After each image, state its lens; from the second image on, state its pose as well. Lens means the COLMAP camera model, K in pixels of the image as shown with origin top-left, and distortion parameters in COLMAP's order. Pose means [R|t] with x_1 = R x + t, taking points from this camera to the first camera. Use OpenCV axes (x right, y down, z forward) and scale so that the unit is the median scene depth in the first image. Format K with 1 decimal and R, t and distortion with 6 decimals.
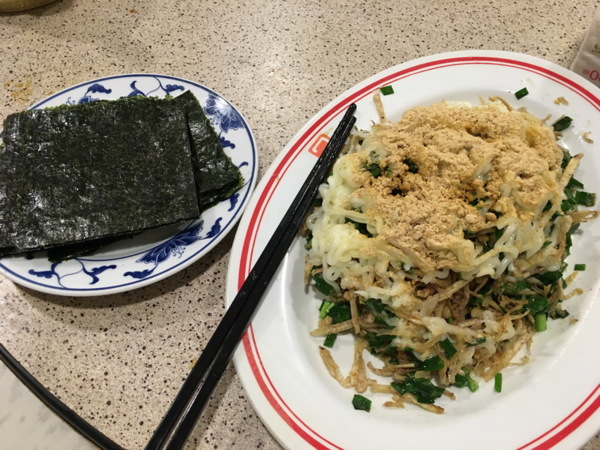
lens RADIAL K [[536.4, 0, 284.7], [0, 536.4, 224.9], [0, 0, 1]] dist [0.048326, -0.010955]
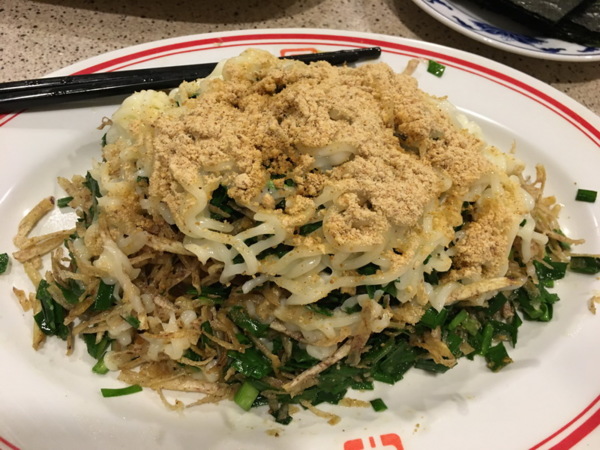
lens RADIAL K [[536.4, 0, 284.7], [0, 536.4, 224.9], [0, 0, 1]] dist [0.048326, -0.010955]
pose [[0.642356, 0.686346, -0.341040, 0.467750], [-0.681255, 0.715193, 0.156174, -0.080536], [0.351099, 0.132016, 0.926985, 0.310019]]
